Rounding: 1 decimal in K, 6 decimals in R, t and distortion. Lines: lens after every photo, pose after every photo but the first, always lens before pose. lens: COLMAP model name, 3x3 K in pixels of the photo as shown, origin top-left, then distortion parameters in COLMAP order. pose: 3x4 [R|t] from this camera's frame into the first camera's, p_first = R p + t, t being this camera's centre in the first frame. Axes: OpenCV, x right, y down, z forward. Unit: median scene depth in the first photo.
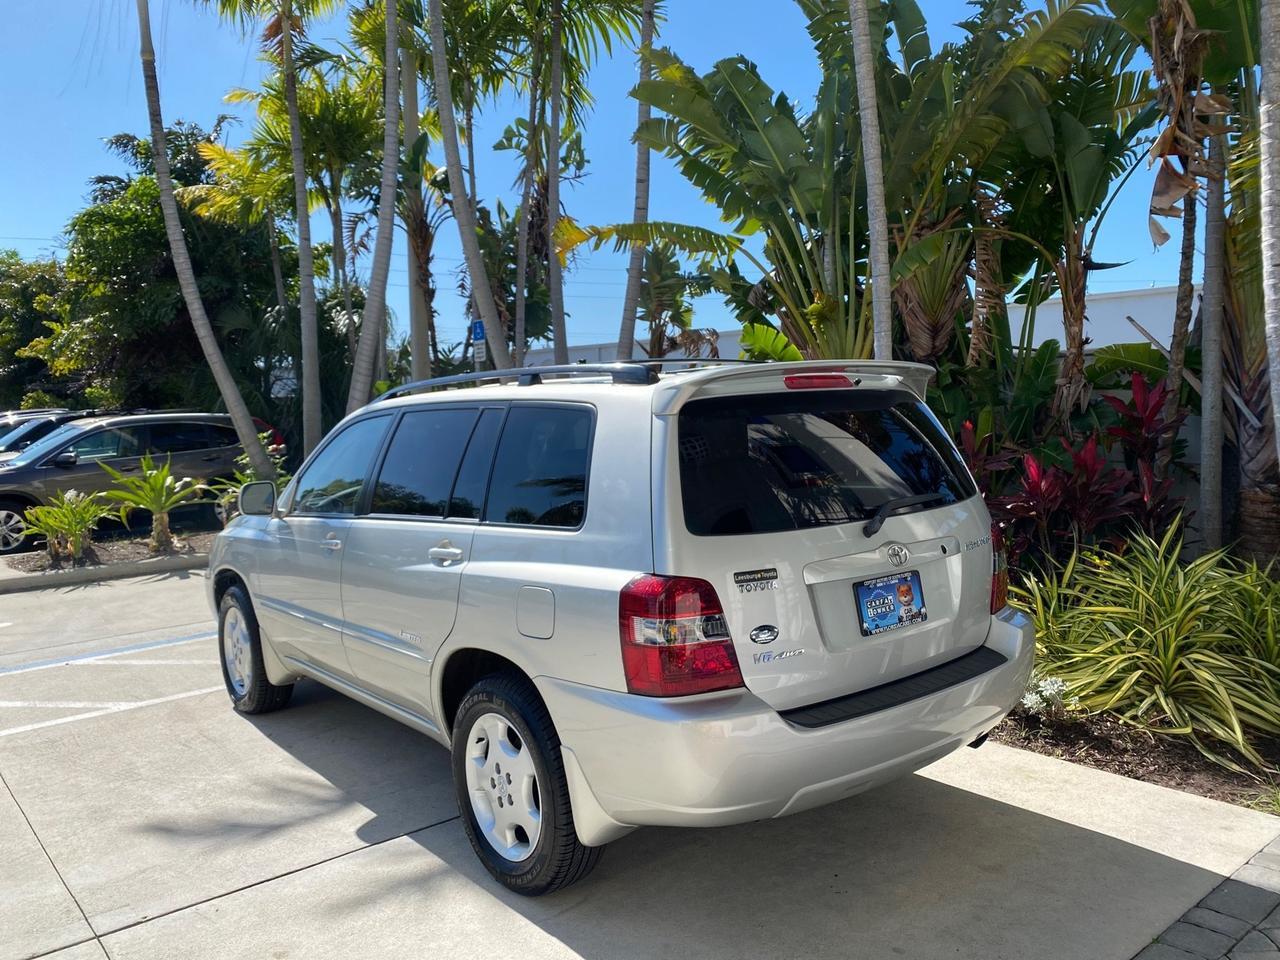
lens RADIAL K [[986.6, 0, 640.1], [0, 986.6, 478.7], [0, 0, 1]] dist [0.021165, -0.020799]
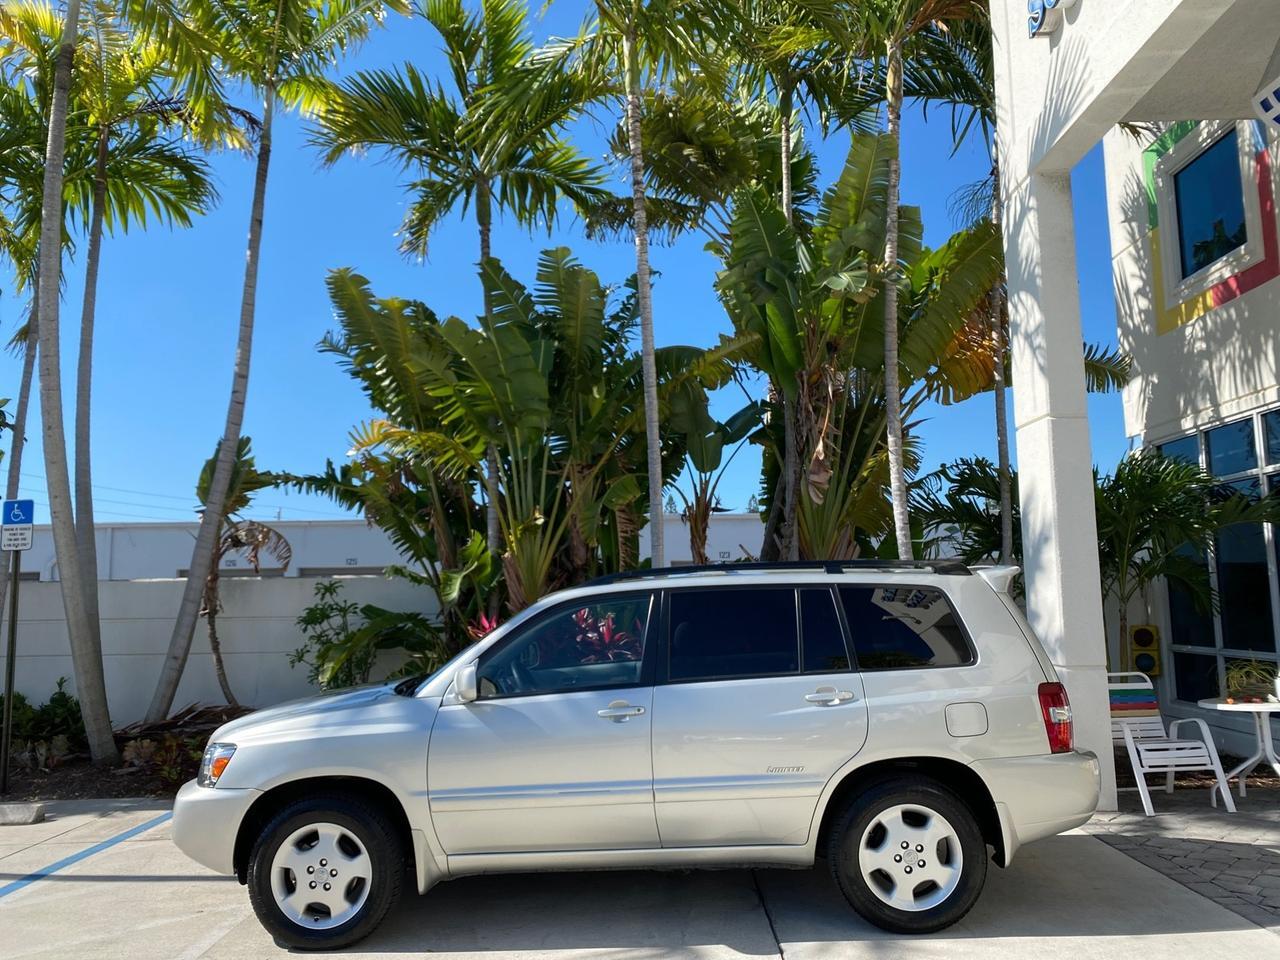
lens RADIAL K [[986.6, 0, 640.6], [0, 986.6, 481.6], [0, 0, 1]] dist [0.021165, -0.020799]
pose [[0.645843, 0.105105, 0.756201, -1.041709], [0.060017, 0.980424, -0.187528, 0.019185], [-0.761108, 0.166499, 0.626892, 0.219795]]
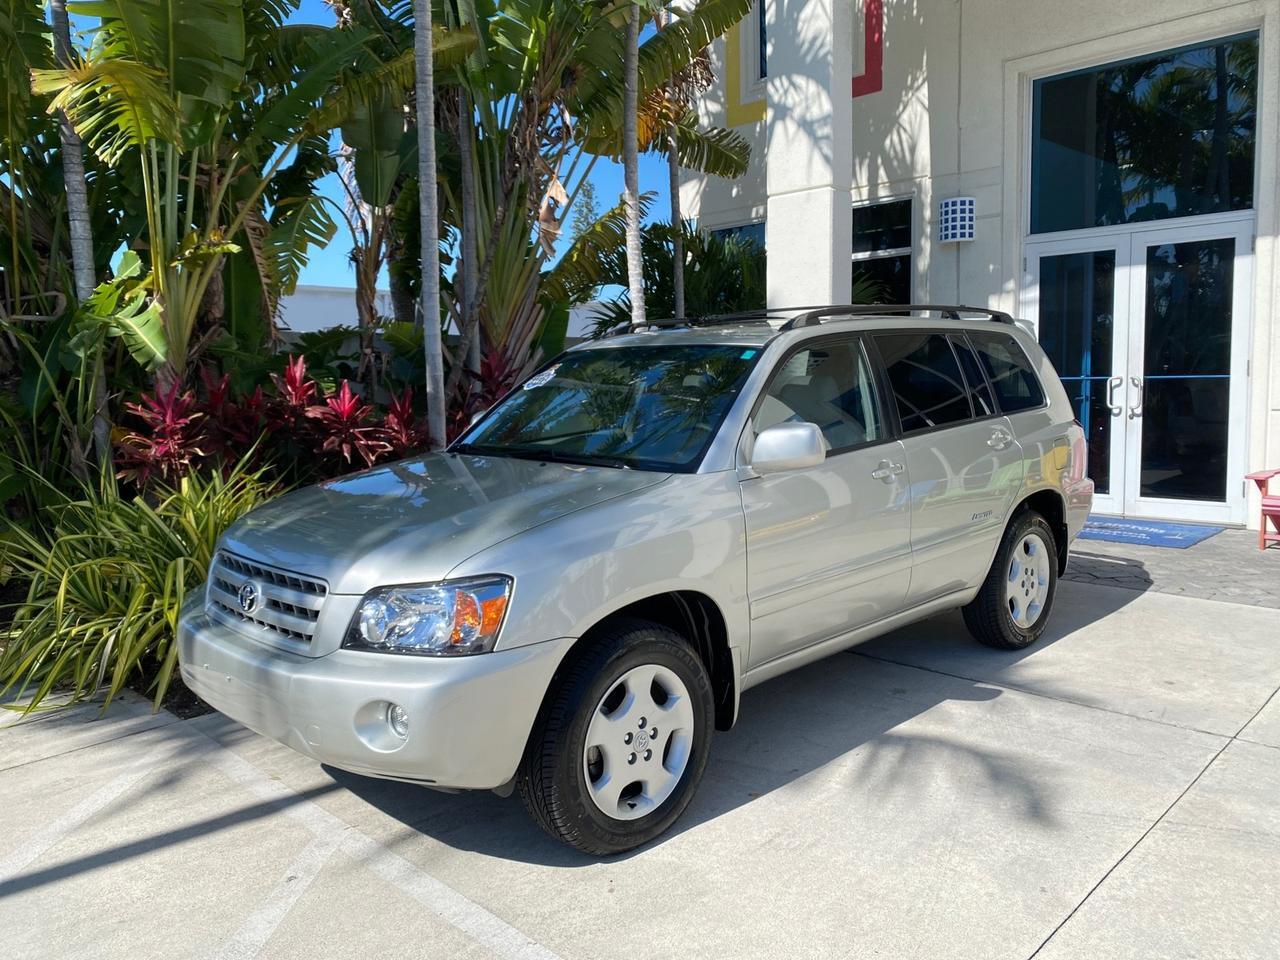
lens RADIAL K [[986.6, 0, 643.5], [0, 986.6, 474.2], [0, 0, 1]] dist [0.021165, -0.020799]
pose [[-0.097265, -0.074915, 0.992435, -1.096606], [0.104525, 0.990880, 0.085042, -0.031268], [-0.989755, 0.112006, -0.088548, 1.176237]]
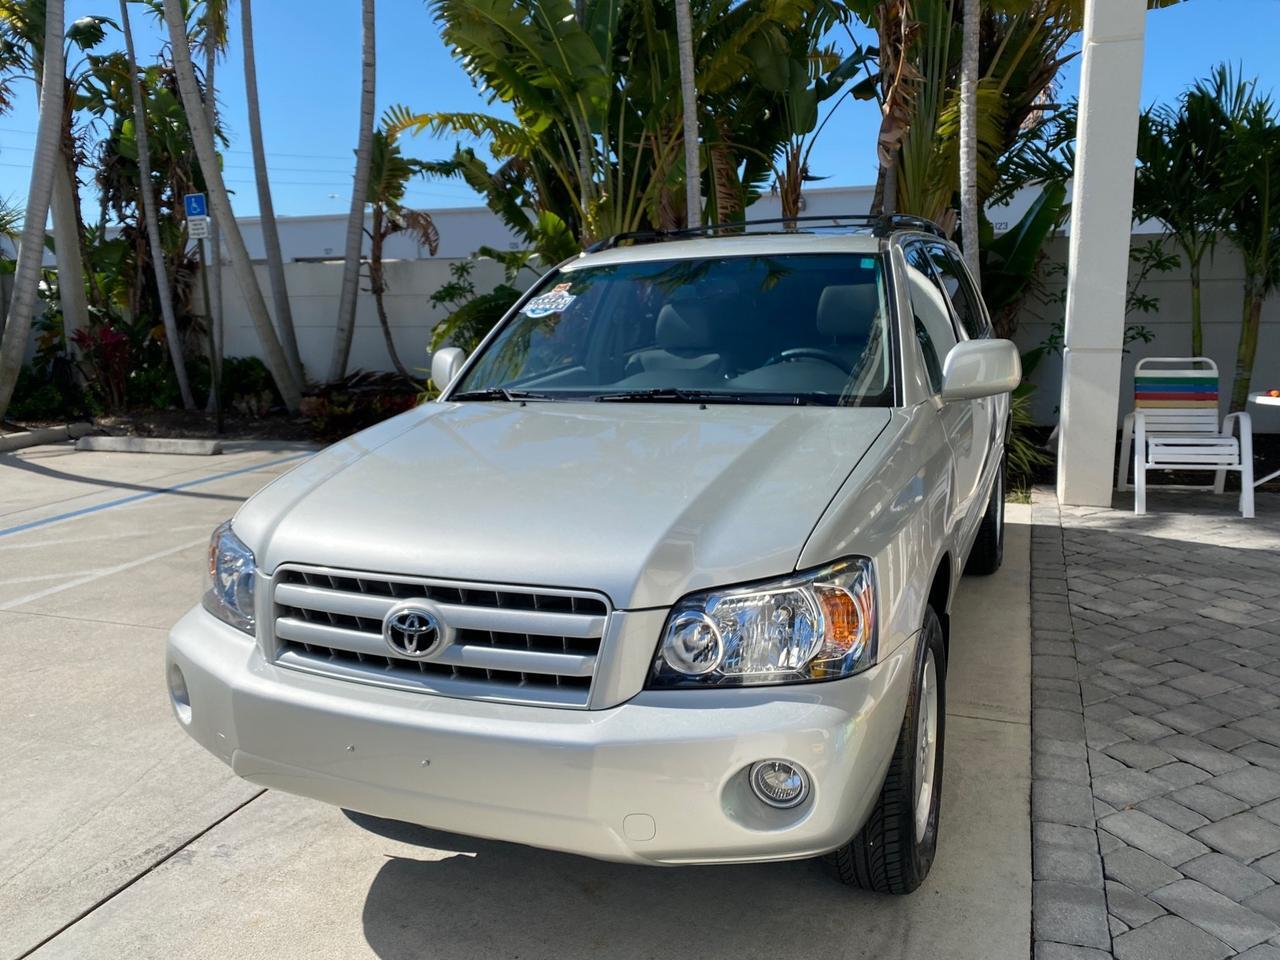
lens RADIAL K [[986.6, 0, 640.7], [0, 986.6, 477.5], [0, 0, 1]] dist [0.021165, -0.020799]
pose [[0.875558, -0.087125, 0.475193, -0.613863], [0.038607, 0.993077, 0.110944, 0.051764], [-0.481569, -0.078792, 0.872859, -0.168409]]
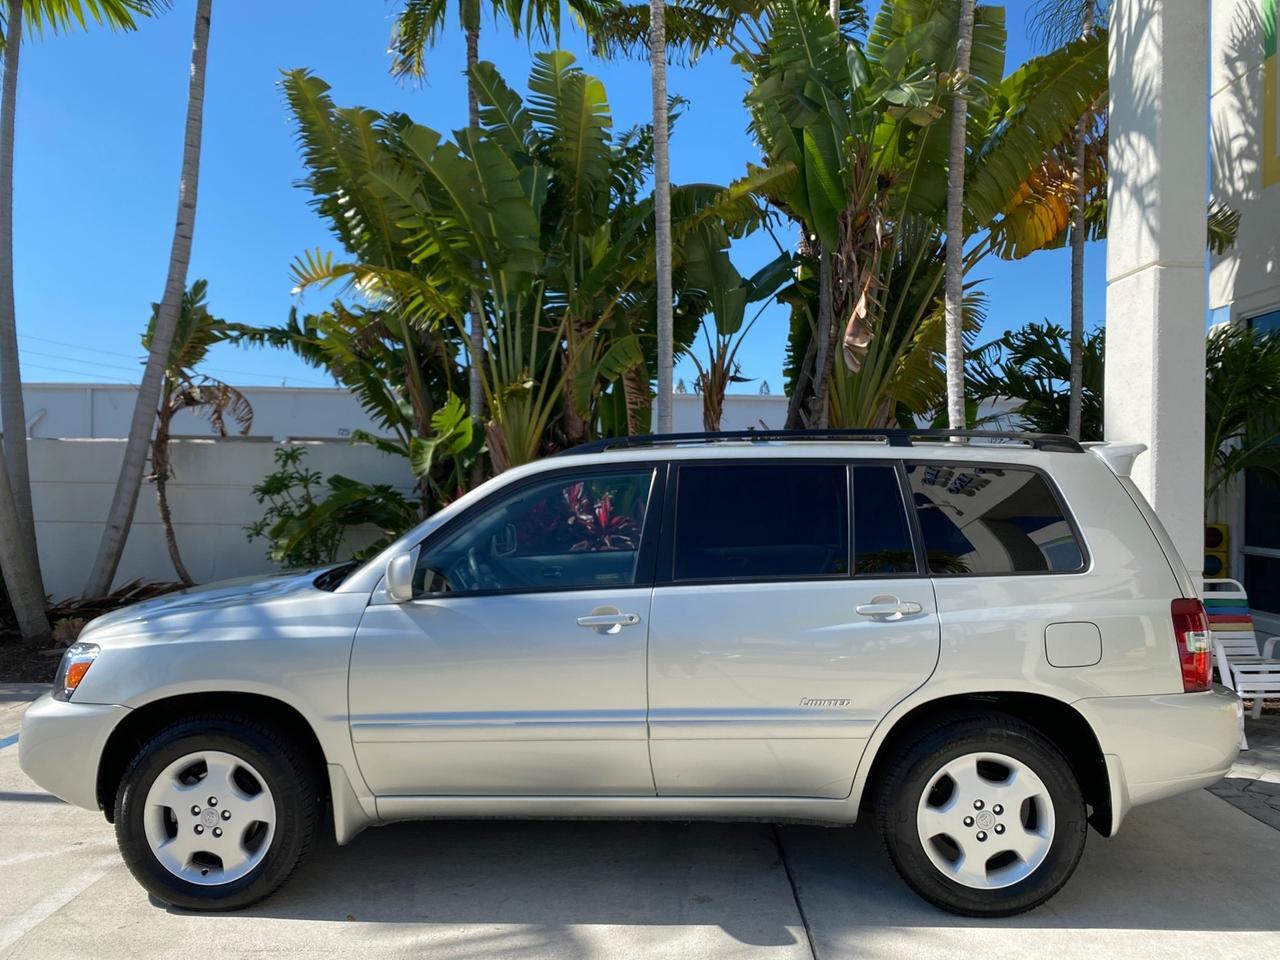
lens RADIAL K [[986.6, 0, 642.6], [0, 986.6, 476.7], [0, 0, 1]] dist [0.021165, -0.020799]
pose [[0.649714, 0.038825, 0.759186, -0.829405], [0.029746, 0.996632, -0.076425, 0.008846], [-0.759596, 0.072237, 0.646371, 0.389002]]
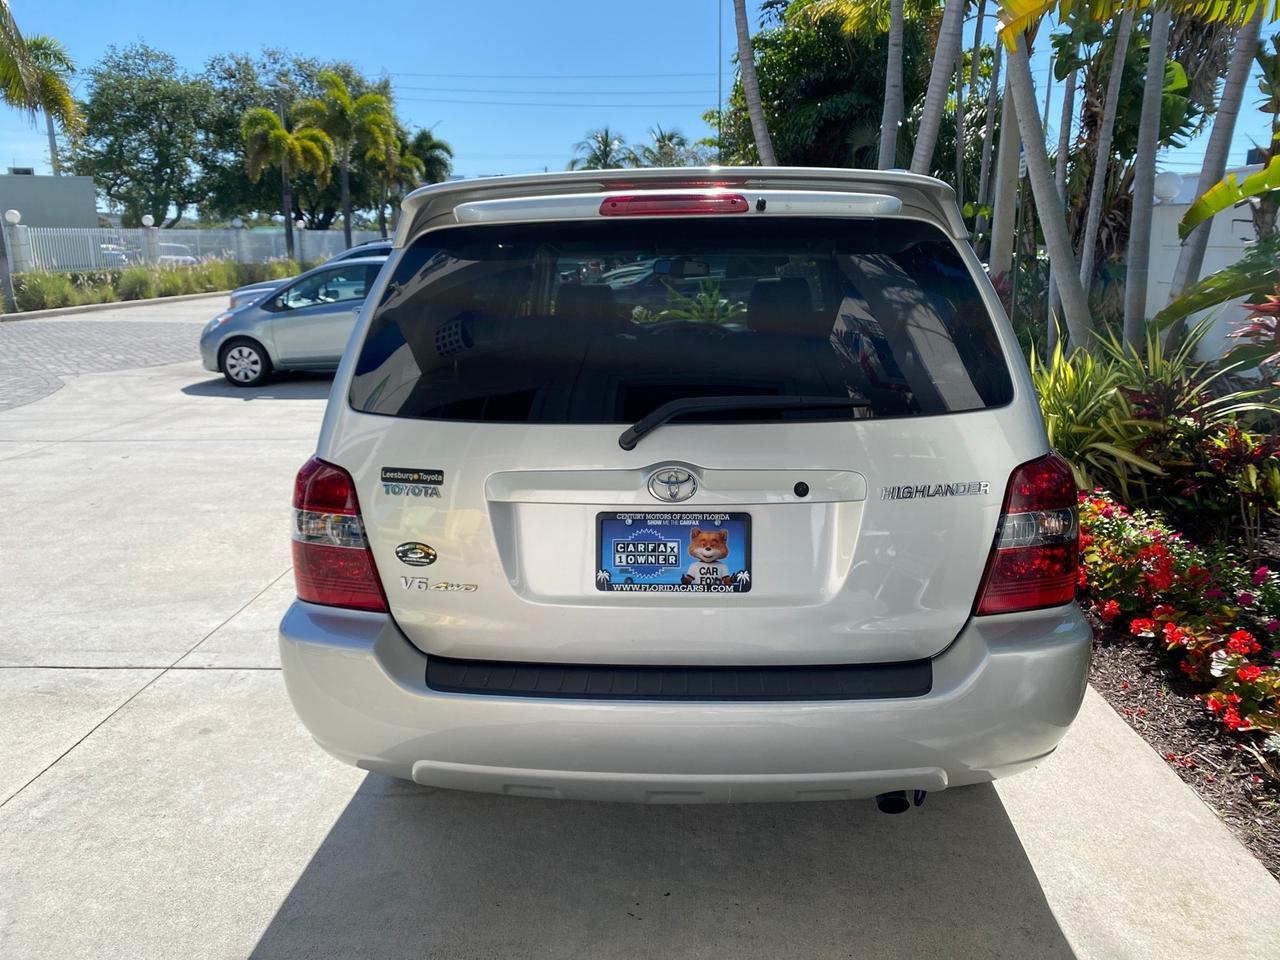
lens RADIAL K [[986.6, 0, 645.5], [0, 986.6, 478.4], [0, 0, 1]] dist [0.021165, -0.020799]
pose [[0.746959, 0.174825, -0.641473, 0.420130], [-0.061810, 0.978892, 0.194810, -0.031996], [0.661991, -0.105865, 0.741998, 0.325843]]
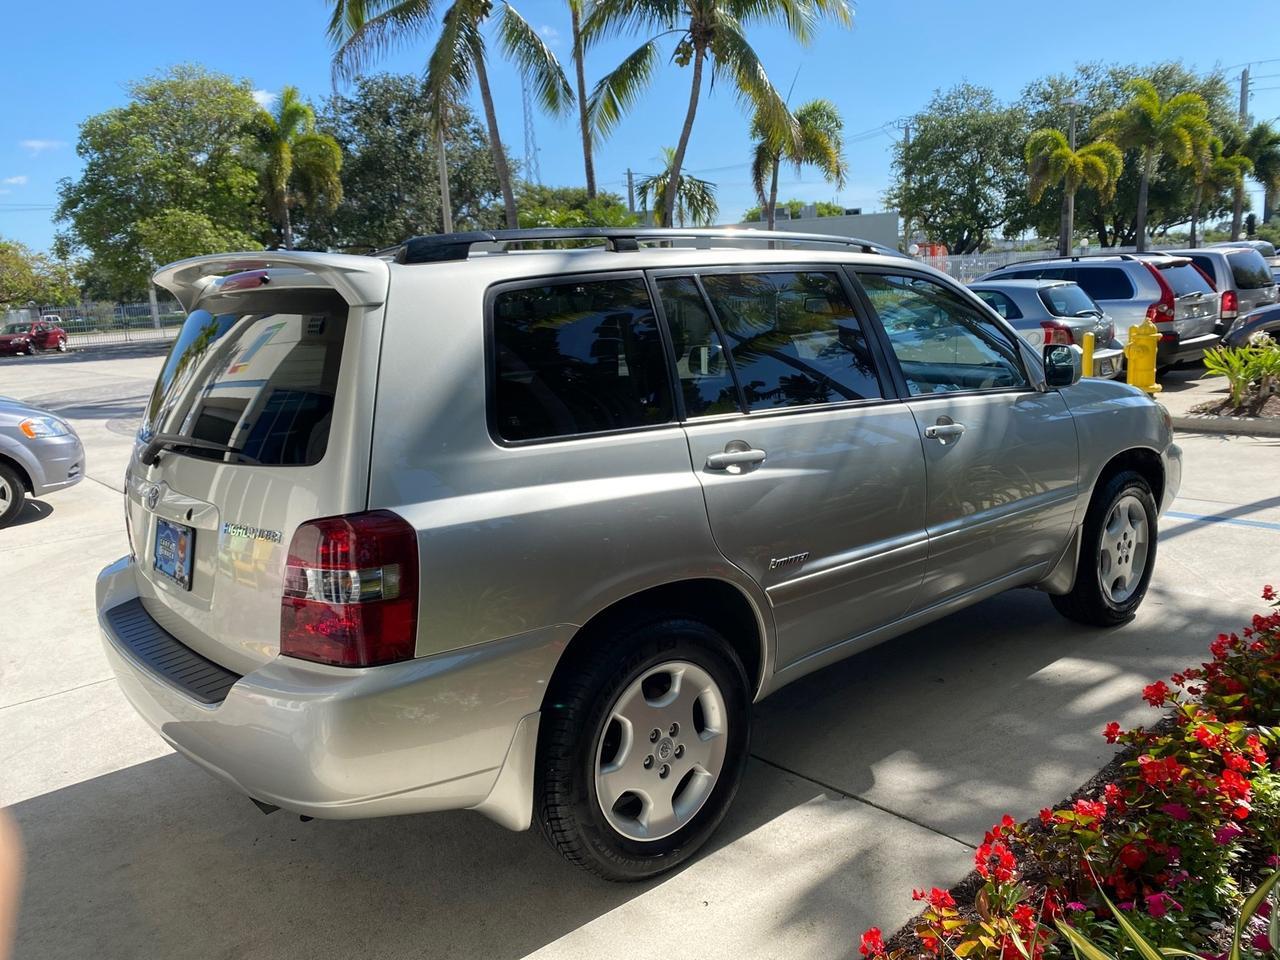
lens RADIAL K [[986.6, 0, 650.0], [0, 986.6, 484.6], [0, 0, 1]] dist [0.021165, -0.020799]
pose [[0.053414, 0.220392, -0.973948, 0.705198], [-0.024512, 0.975336, 0.219362, -0.082246], [0.998272, 0.012156, 0.057499, 0.875642]]
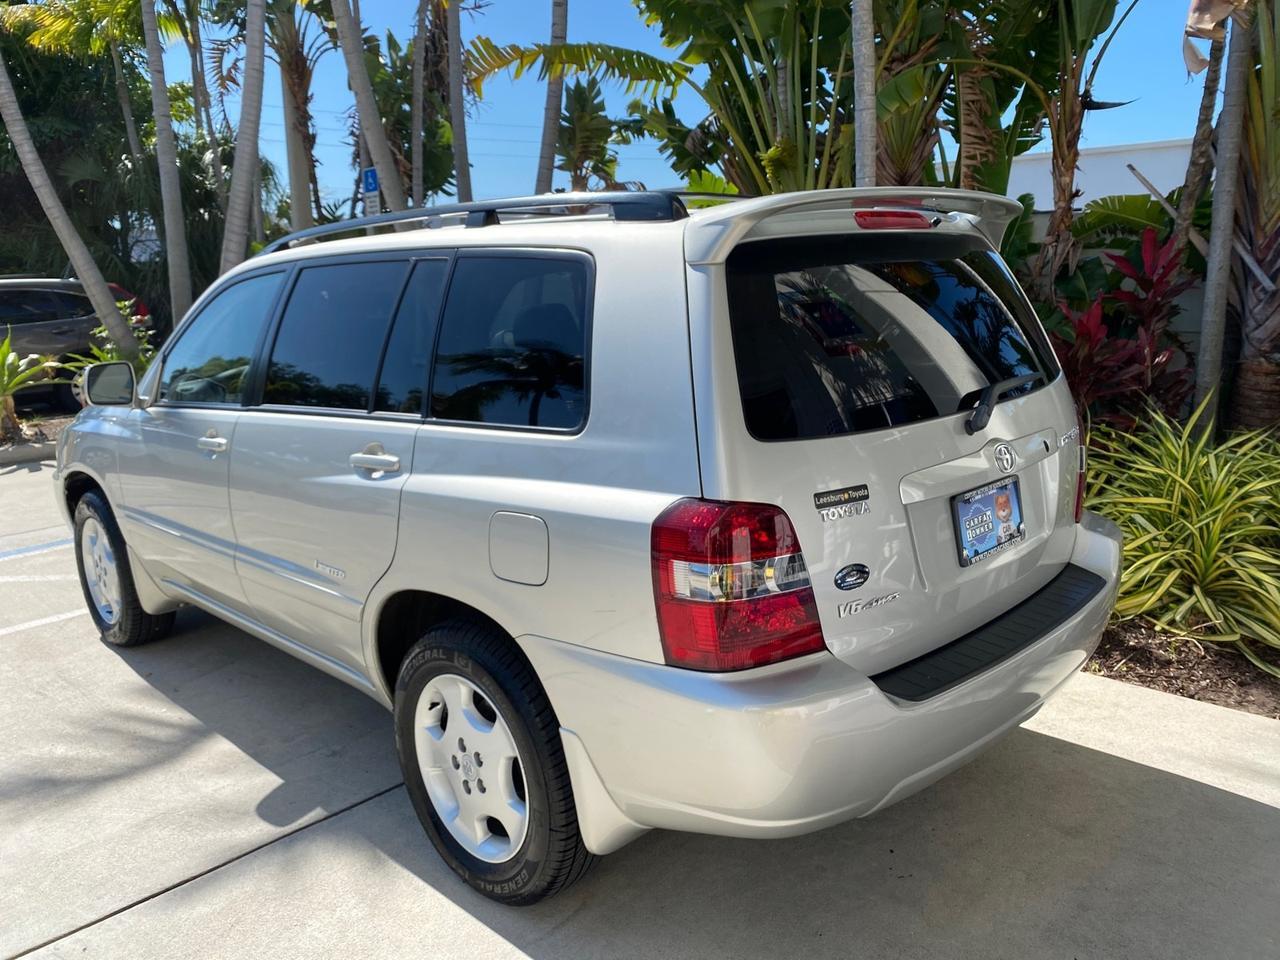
lens RADIAL K [[986.6, 0, 642.2], [0, 986.6, 479.8], [0, 0, 1]] dist [0.021165, -0.020799]
pose [[0.994153, -0.020936, 0.105936, -0.057343], [0.006937, 0.991382, 0.130817, -0.003706], [-0.107761, -0.129317, 0.985730, 0.185255]]
